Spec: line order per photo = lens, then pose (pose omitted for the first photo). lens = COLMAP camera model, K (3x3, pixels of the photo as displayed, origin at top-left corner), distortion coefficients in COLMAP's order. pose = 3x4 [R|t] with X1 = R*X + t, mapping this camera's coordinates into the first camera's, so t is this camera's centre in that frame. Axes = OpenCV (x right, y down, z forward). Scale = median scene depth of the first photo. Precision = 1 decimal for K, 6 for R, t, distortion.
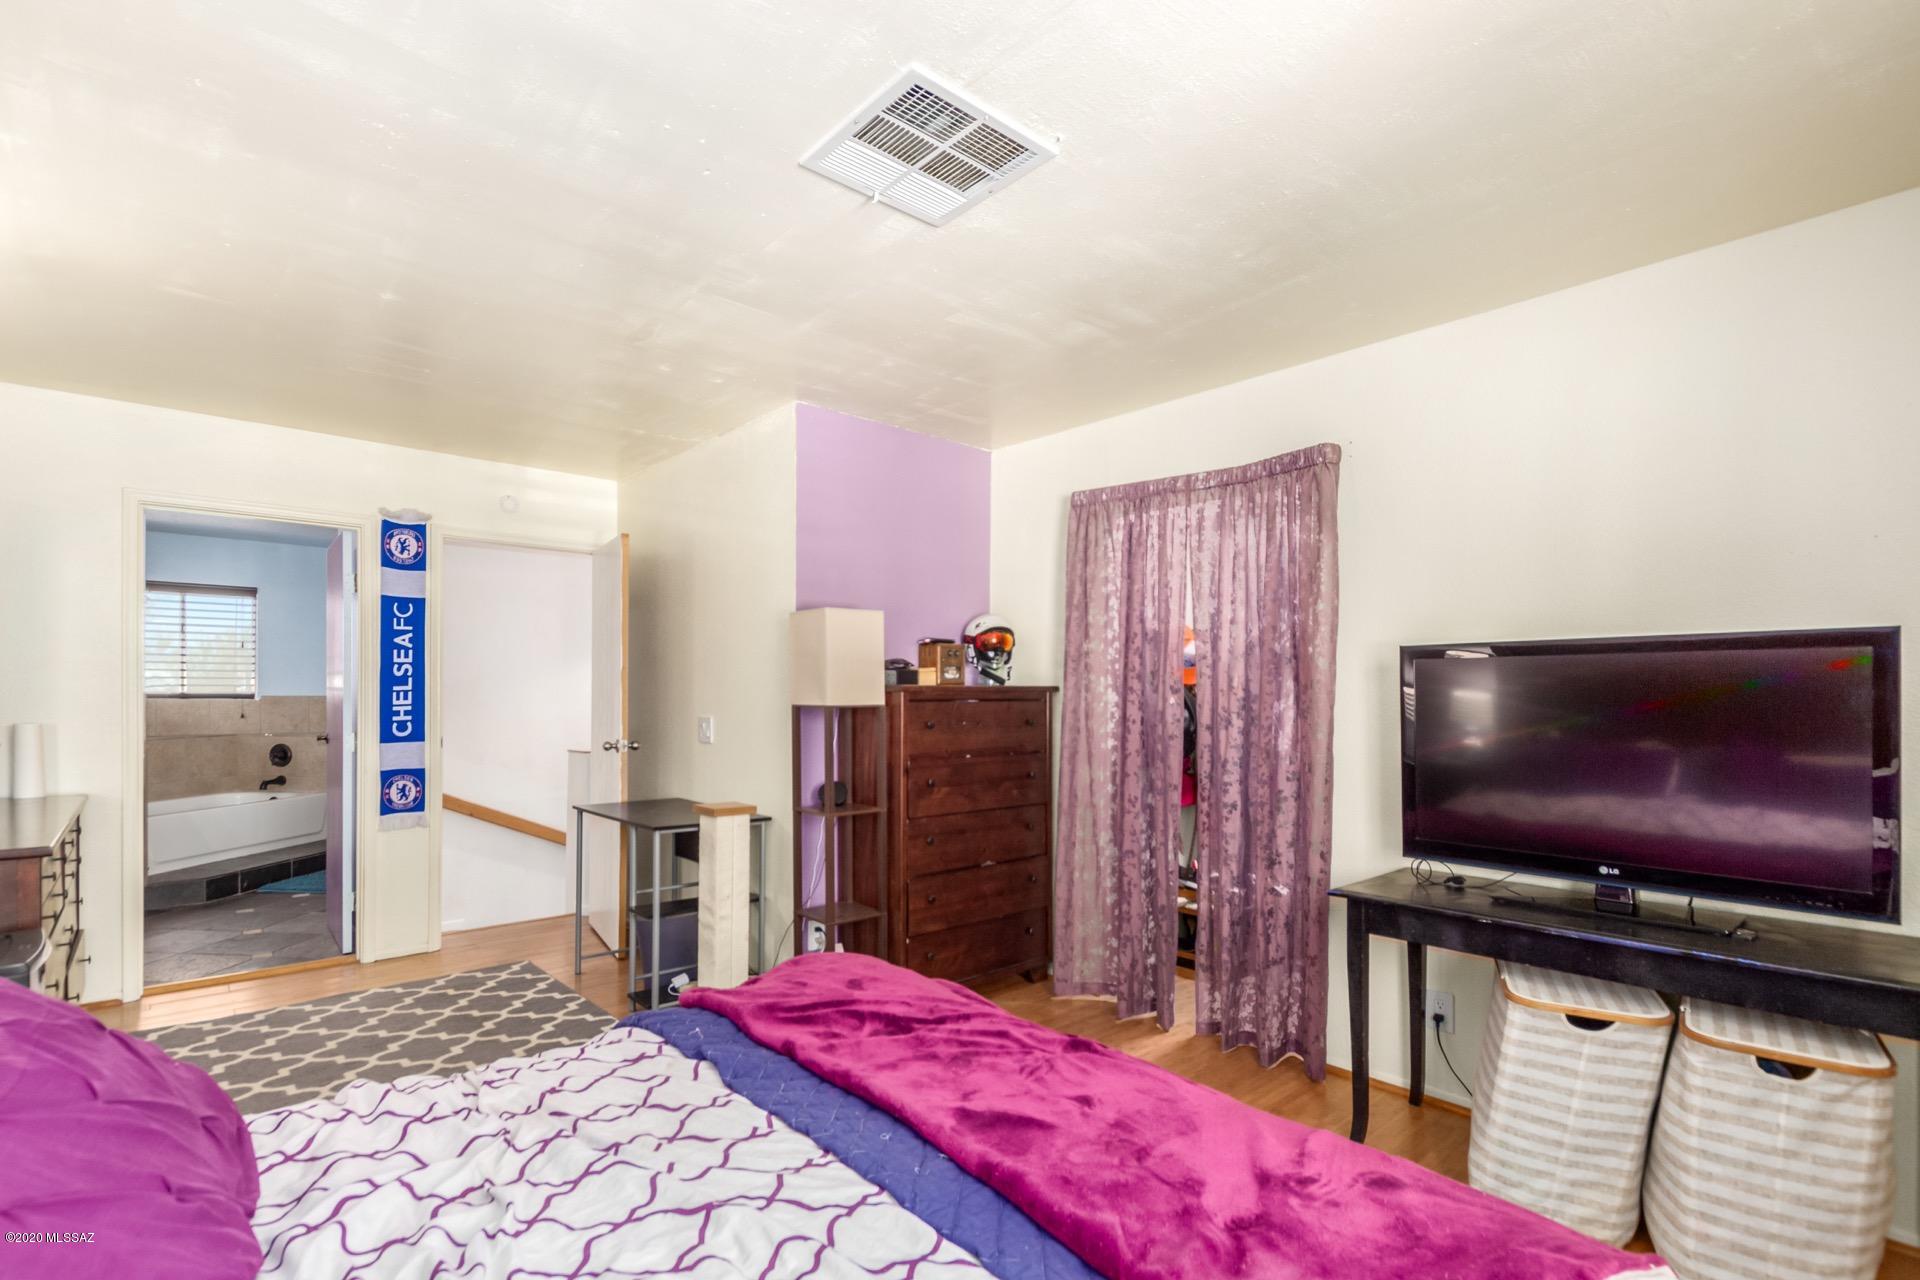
lens RADIAL K [[886.6, 0, 952.4], [0, 886.6, 680.3], [0, 0, 1]] dist [0.000606, -0.000421]
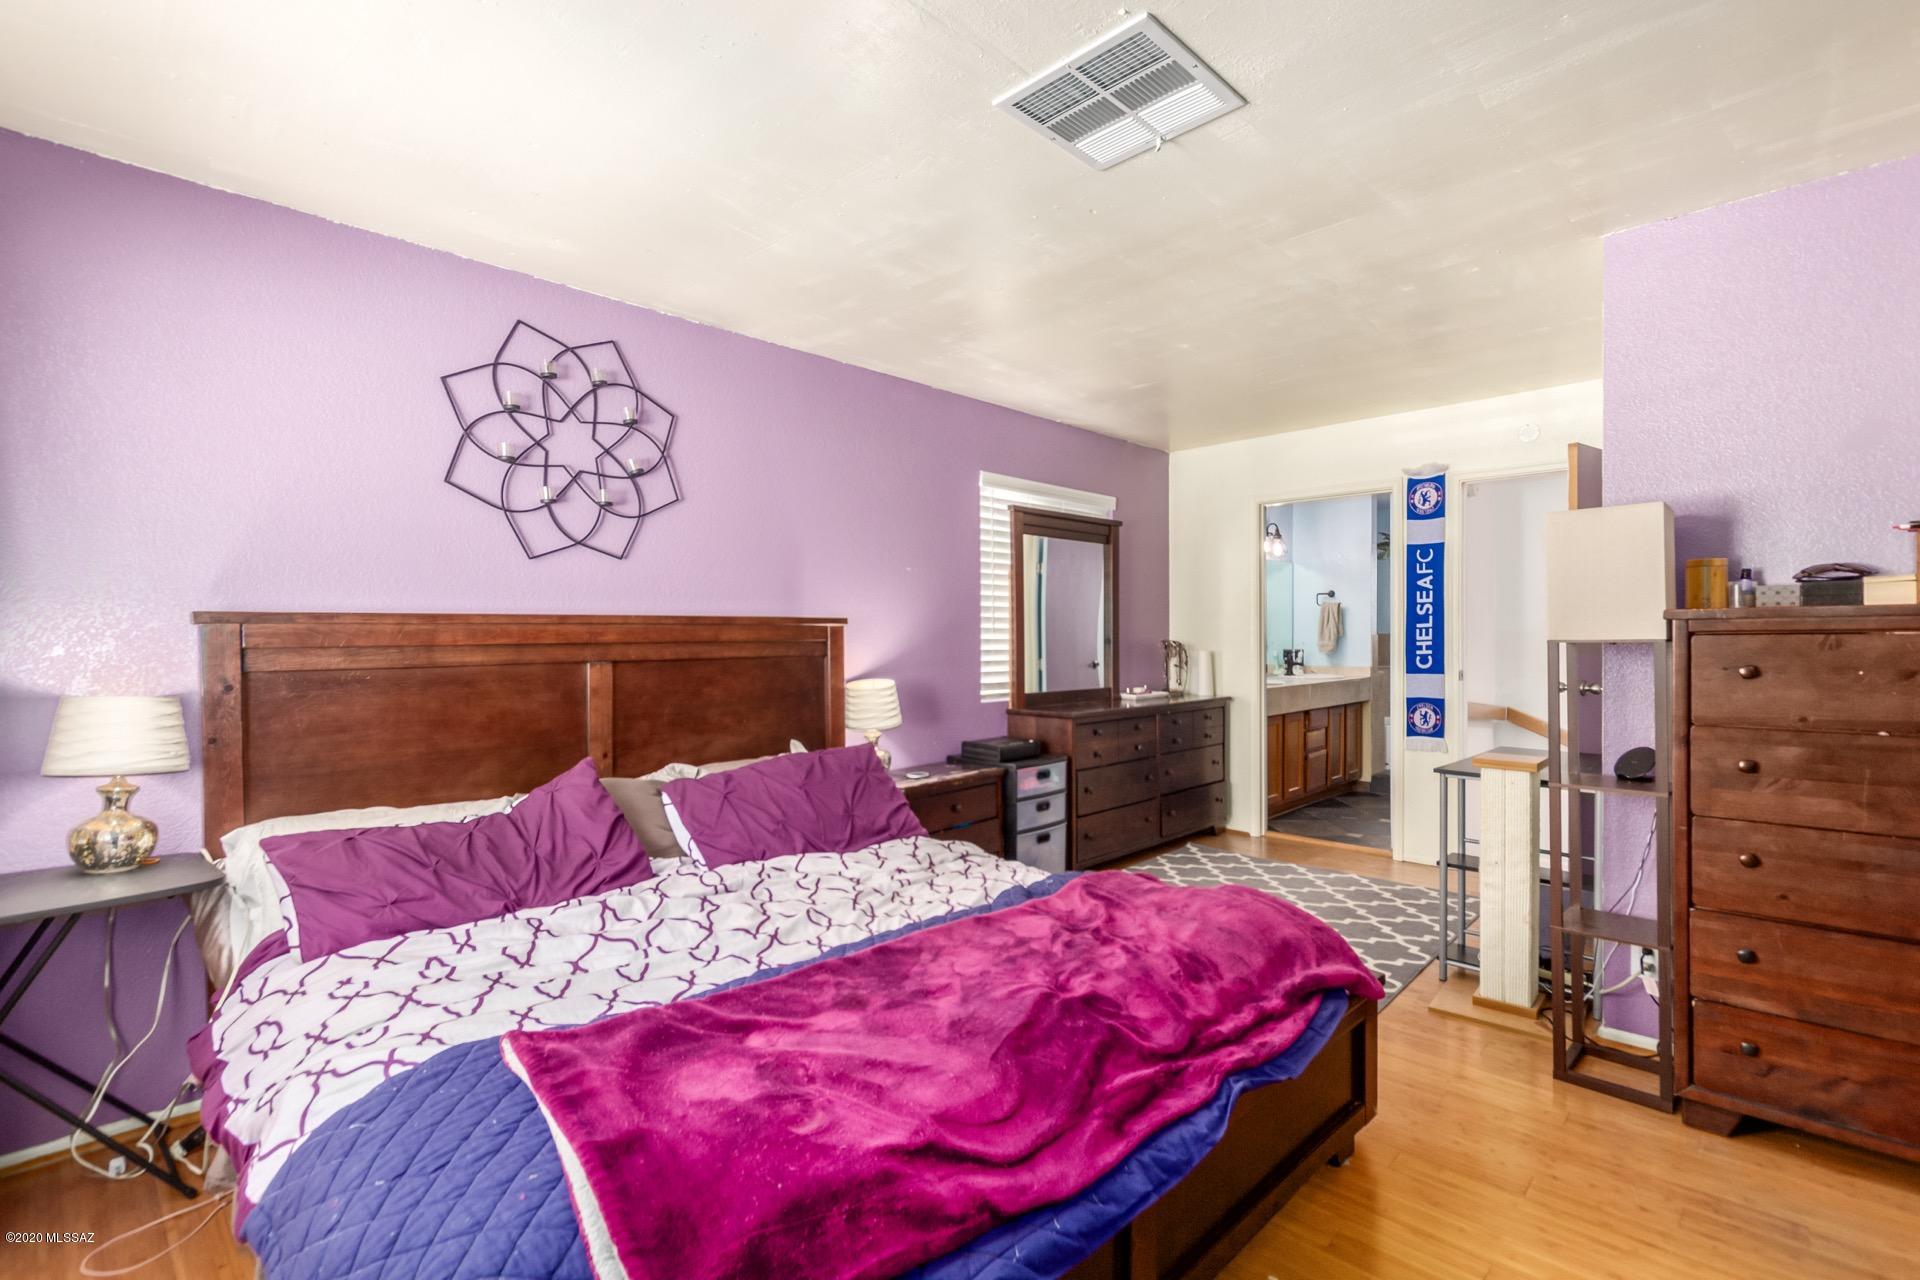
lens RADIAL K [[893.2, 0, 966.7], [0, 893.2, 617.3], [0, 0, 1]] dist [0.004404, -0.003352]
pose [[0.060590, -0.023315, -0.997890, 0.475842], [0.014450, 0.999643, -0.022478, 0.015916], [0.998058, -0.013058, 0.060906, 0.358891]]
